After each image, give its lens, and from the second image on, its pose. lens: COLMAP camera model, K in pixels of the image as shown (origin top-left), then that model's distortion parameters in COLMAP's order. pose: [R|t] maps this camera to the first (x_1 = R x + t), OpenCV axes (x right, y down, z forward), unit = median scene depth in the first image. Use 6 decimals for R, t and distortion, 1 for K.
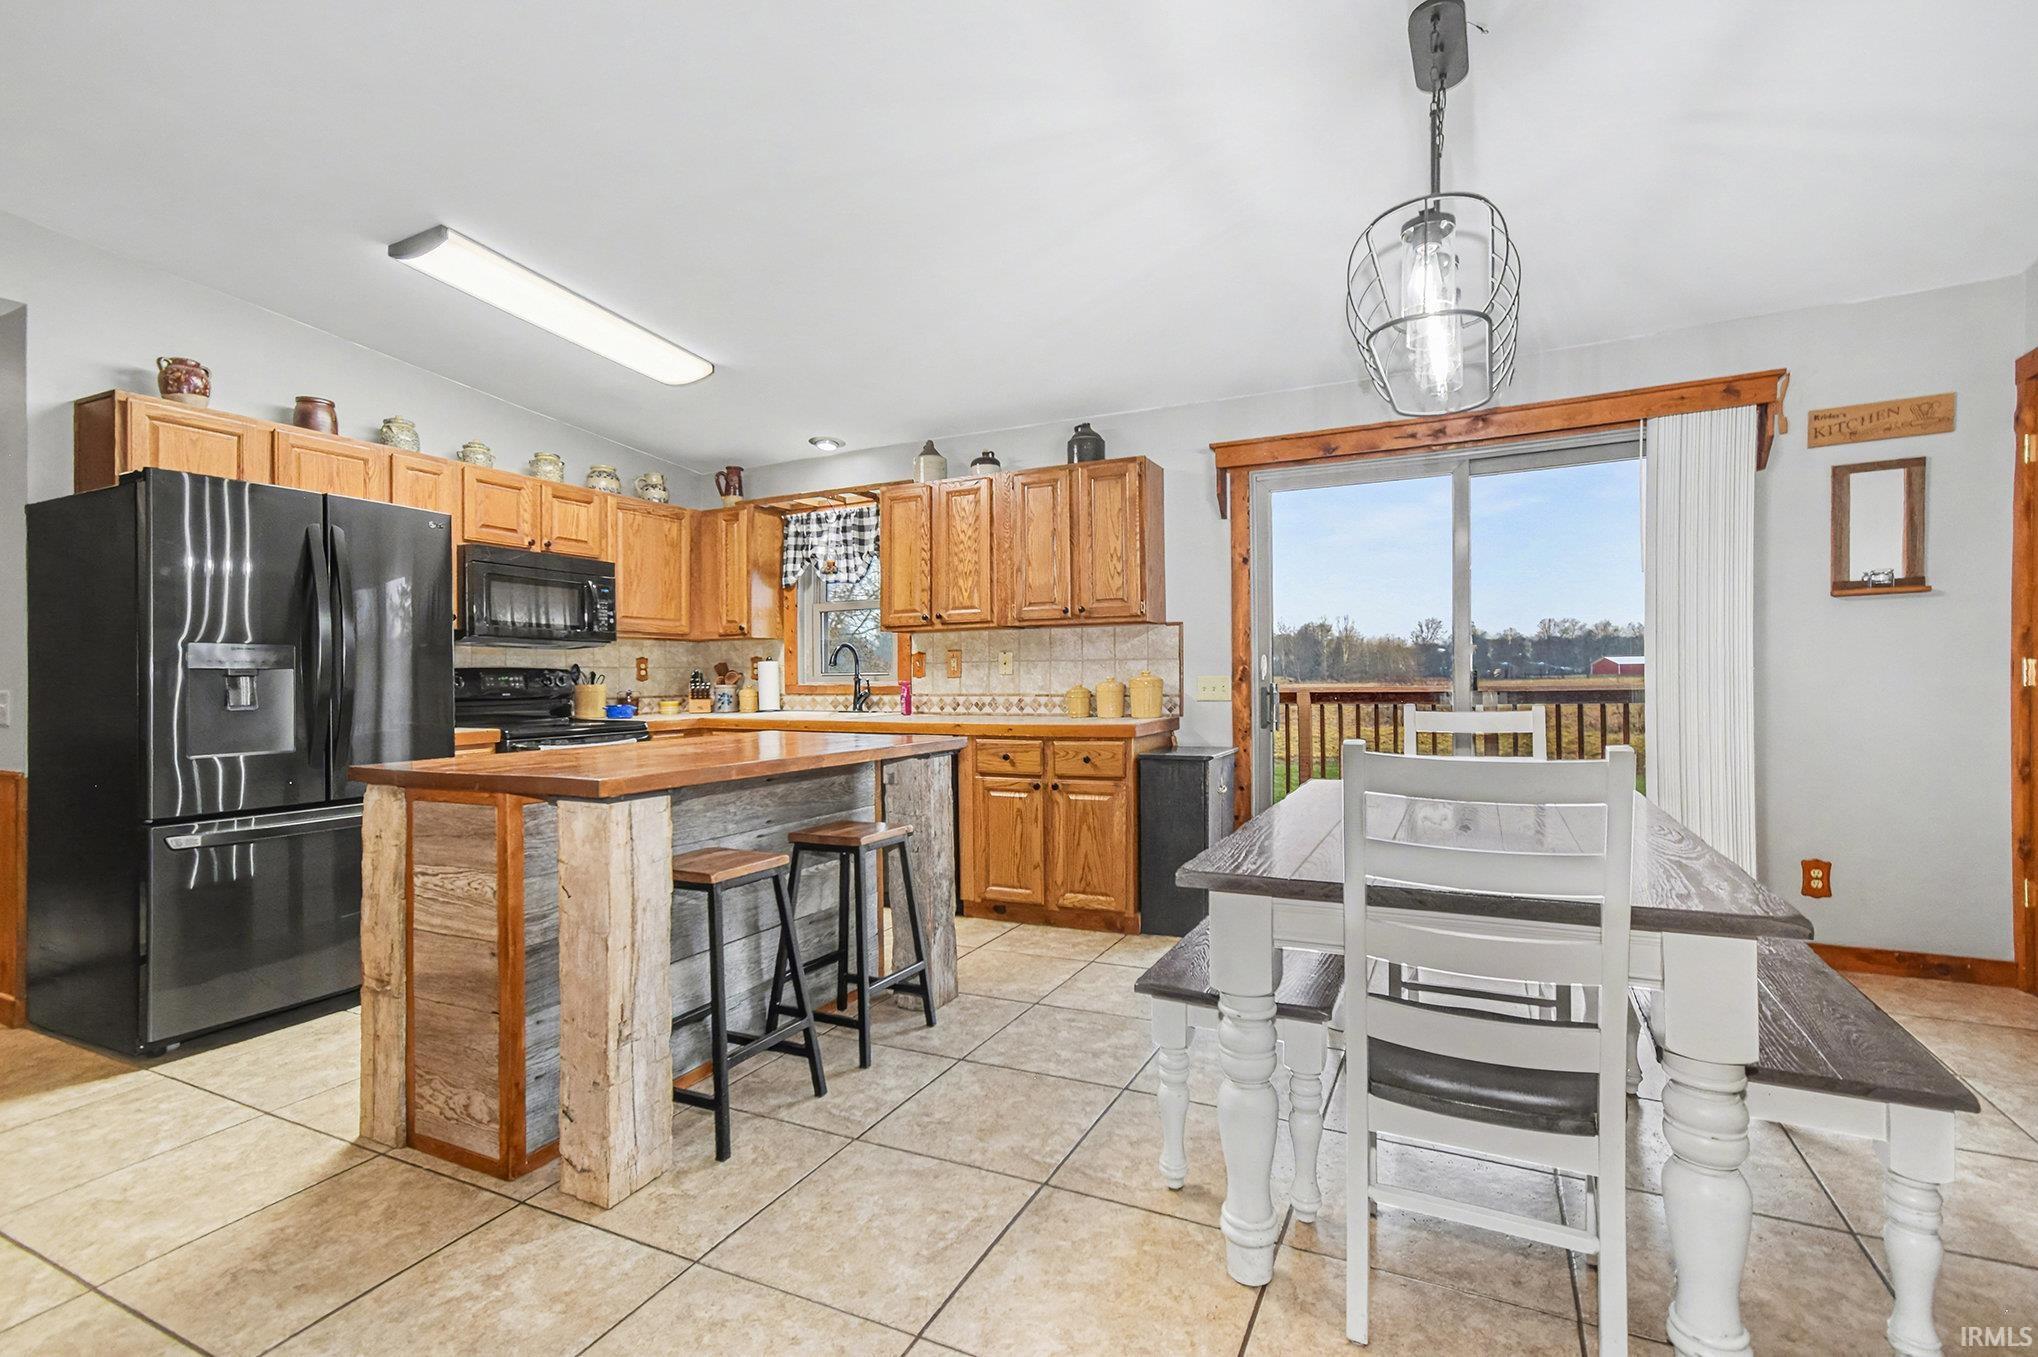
lens RADIAL K [[930.8, 0, 1034.0], [0, 930.8, 669.4], [0, 0, 1]] dist [0.000635, 0.000309]
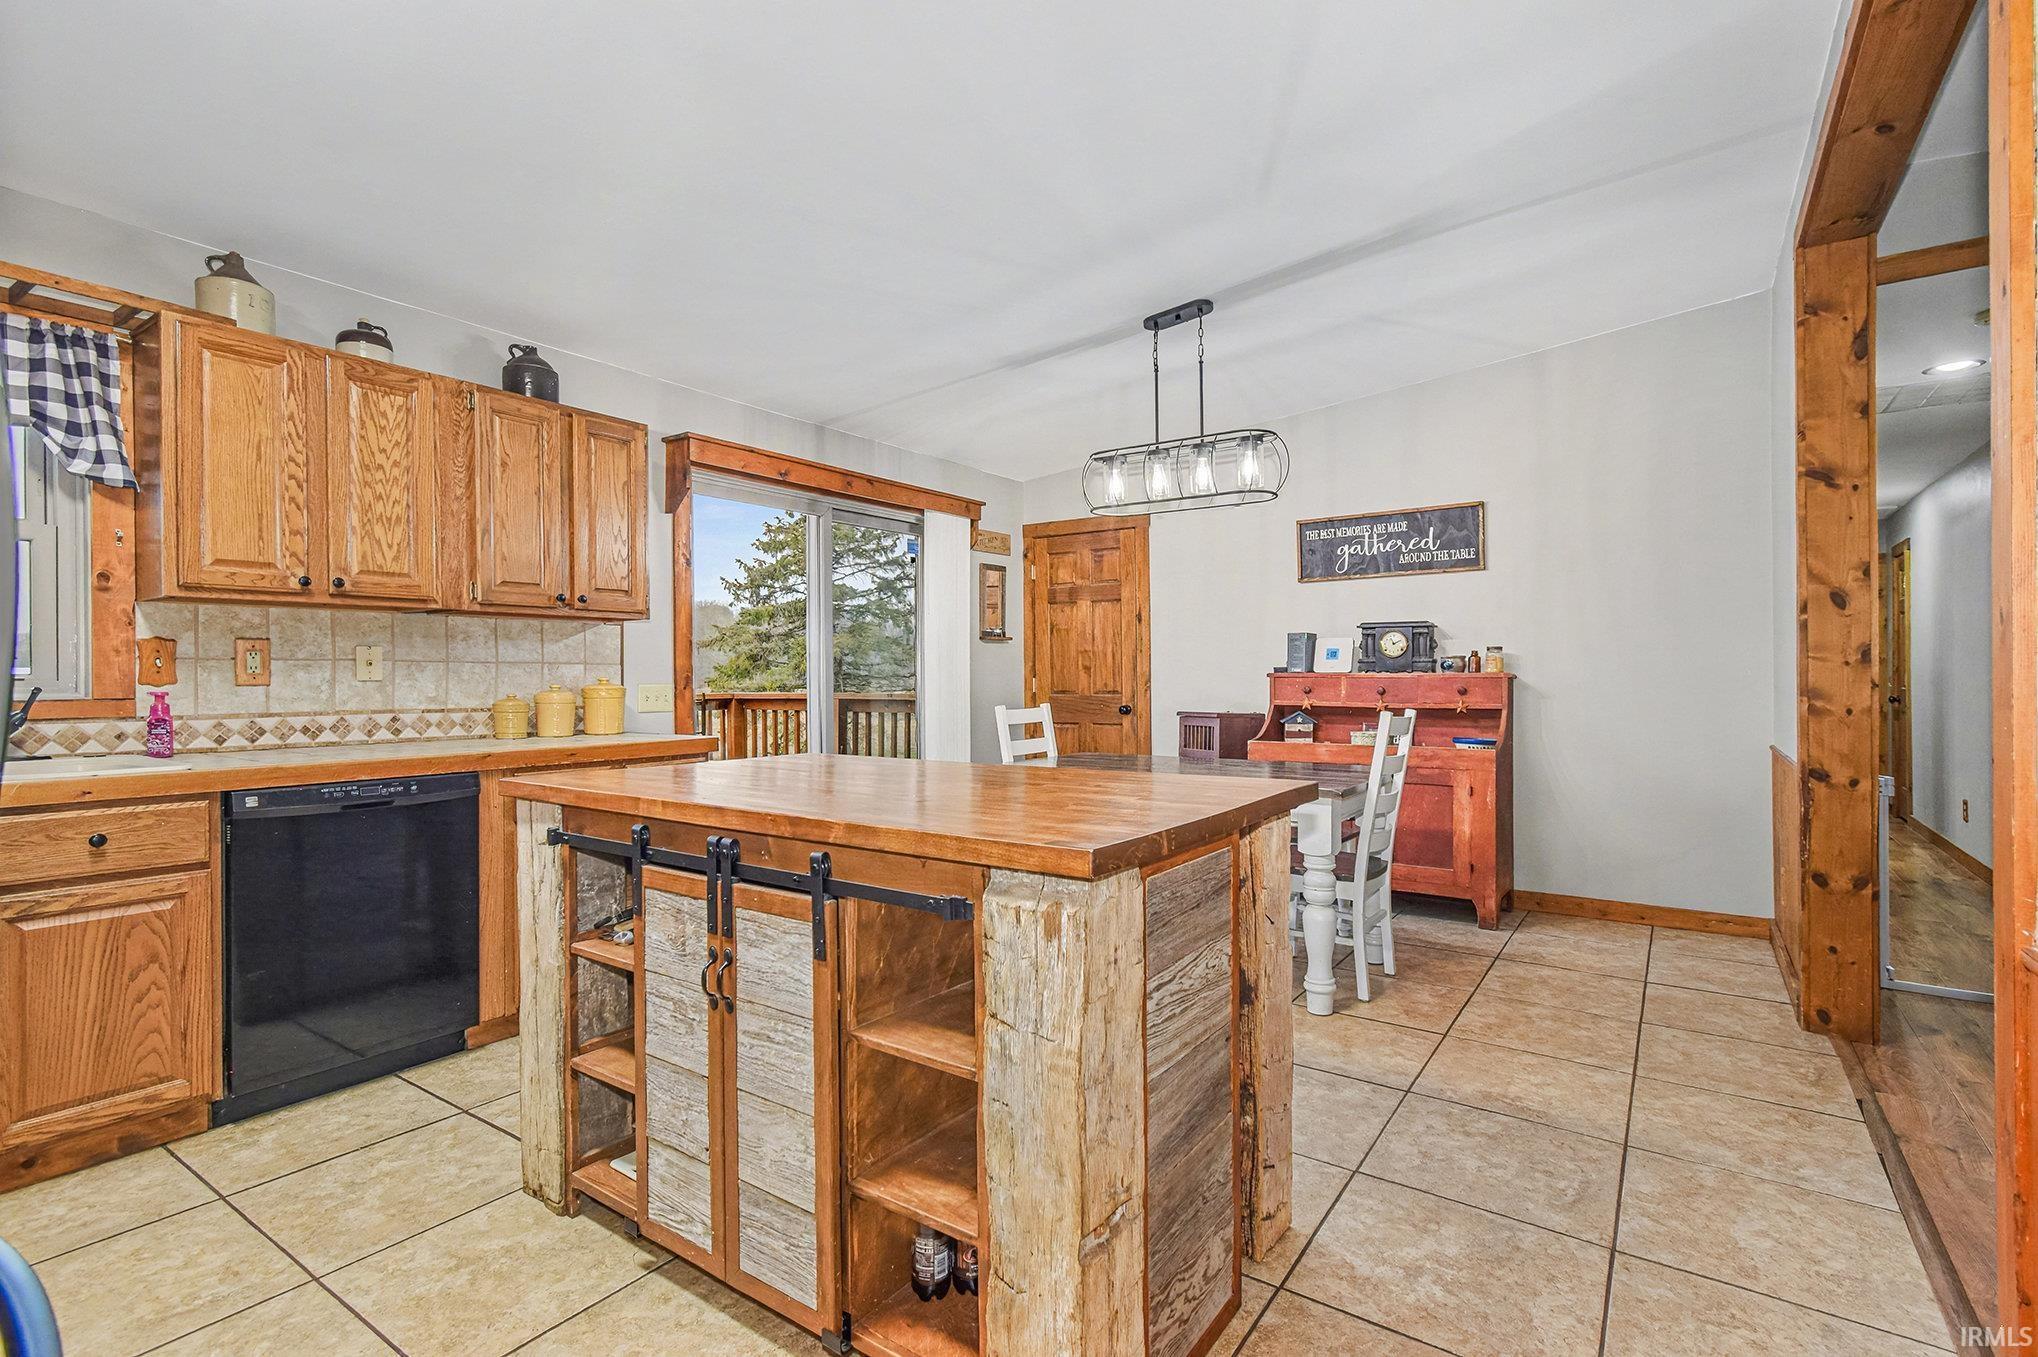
lens RADIAL K [[930.8, 0, 1031.4], [0, 930.8, 687.6], [0, 0, 1]] dist [0.000635, 0.000309]
pose [[0.173492, 0.000751, 0.984835, -0.615345], [-0.008749, 0.999961, 0.000778, 0.006149], [-0.984796, -0.008752, 0.173491, 0.461708]]
